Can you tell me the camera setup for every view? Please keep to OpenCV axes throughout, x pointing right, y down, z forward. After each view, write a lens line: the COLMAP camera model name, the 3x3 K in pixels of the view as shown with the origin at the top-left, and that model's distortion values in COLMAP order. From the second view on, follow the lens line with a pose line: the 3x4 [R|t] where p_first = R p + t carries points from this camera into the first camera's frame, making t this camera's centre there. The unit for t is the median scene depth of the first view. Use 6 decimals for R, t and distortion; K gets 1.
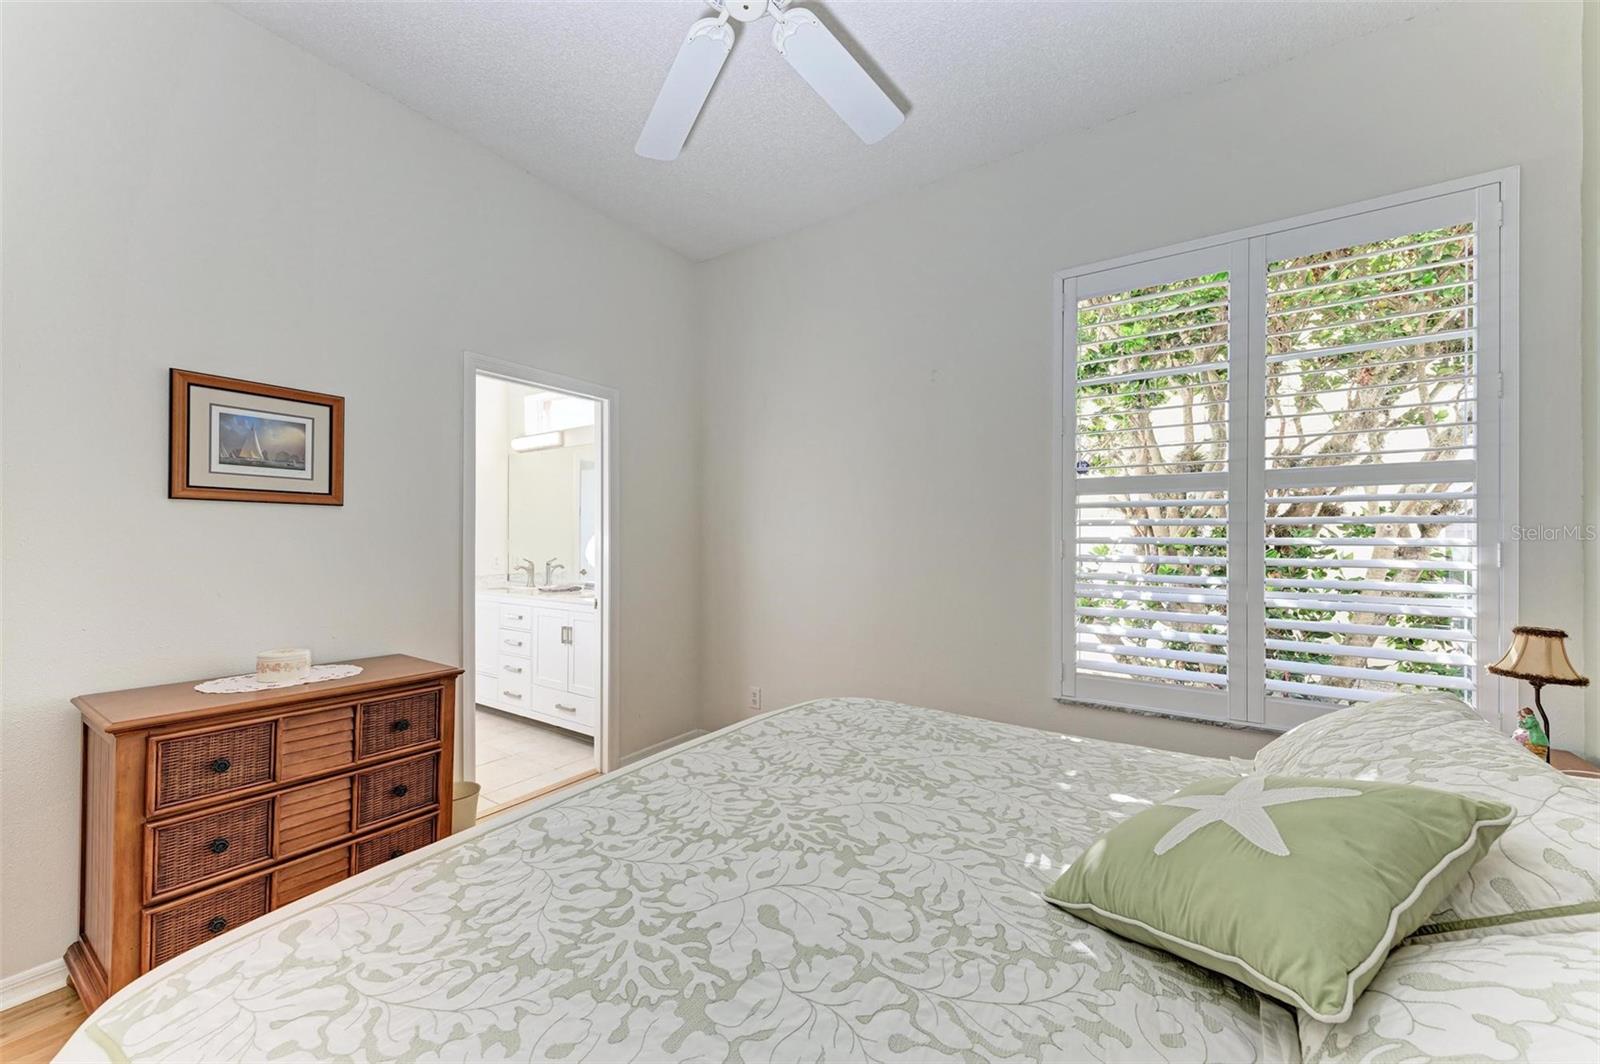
lens RADIAL K [[621.5, 0, 805.0], [0, 621.5, 537.6], [0, 0, 1]] dist [0.015081, 0.000067]
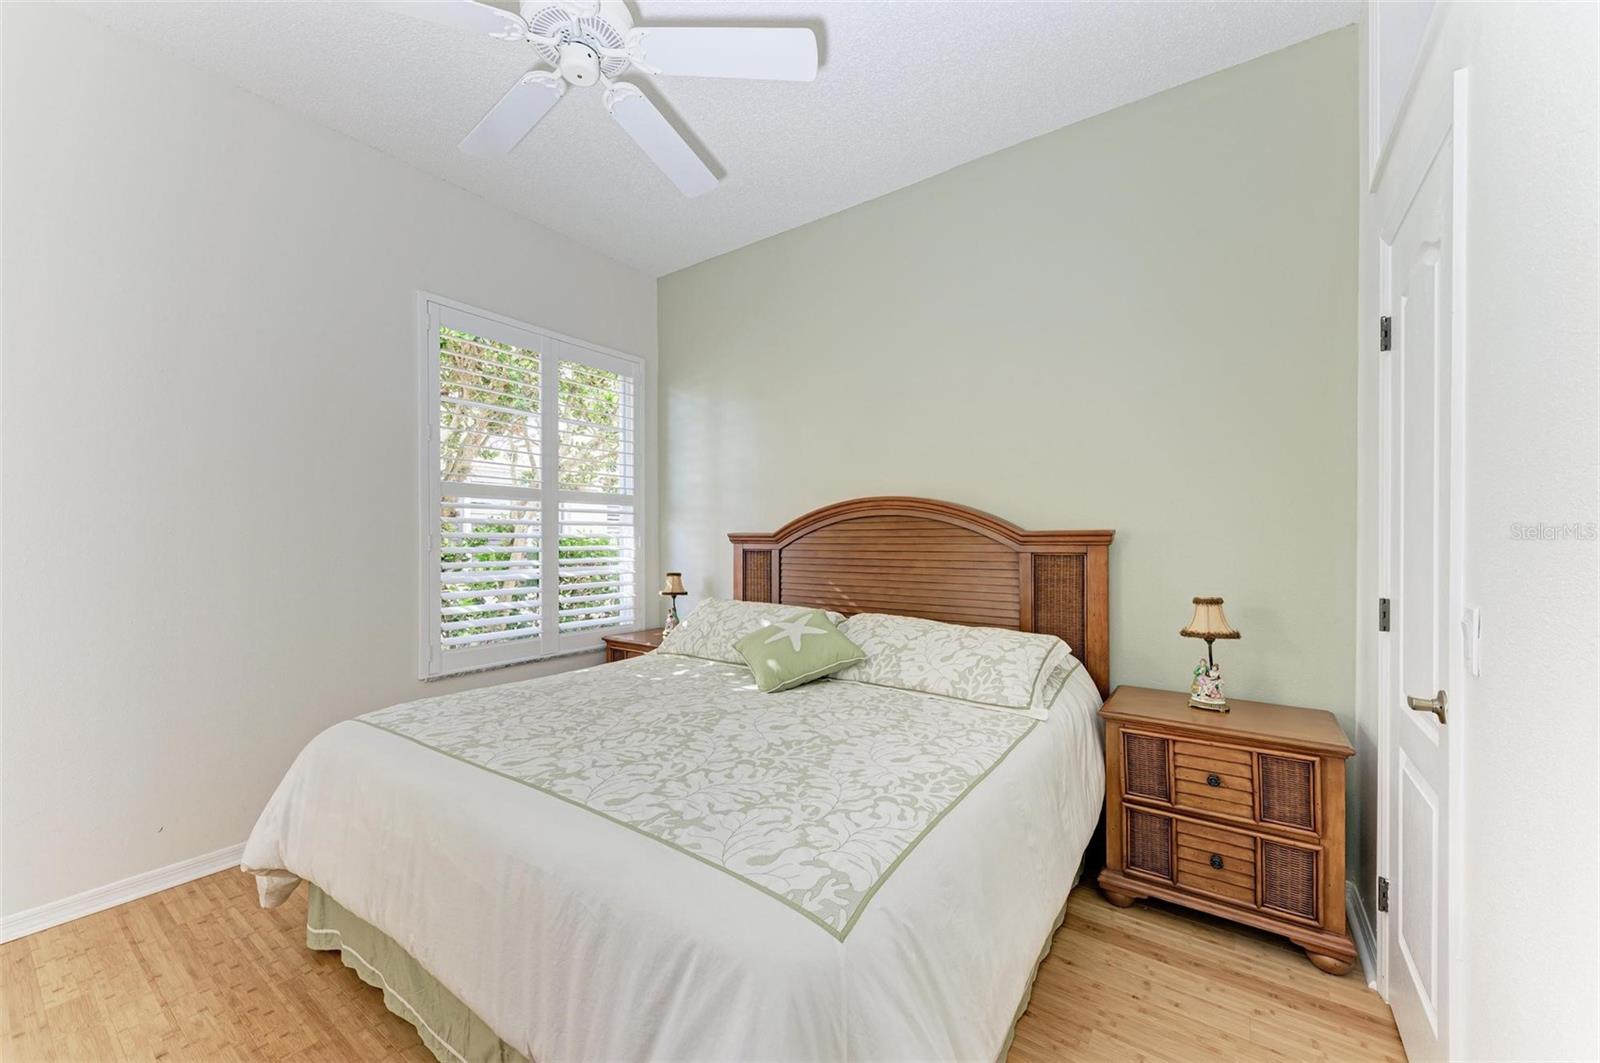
lens RADIAL K [[621.5, 0, 805.0], [0, 621.5, 537.1], [0, 0, 1]] dist [0.015081, 0.000067]
pose [[0.004206, -0.005624, 0.999975, -1.157337], [0.000275, 0.999984, 0.005623, -0.000004], [-0.999991, 0.000251, 0.004207, 0.526566]]
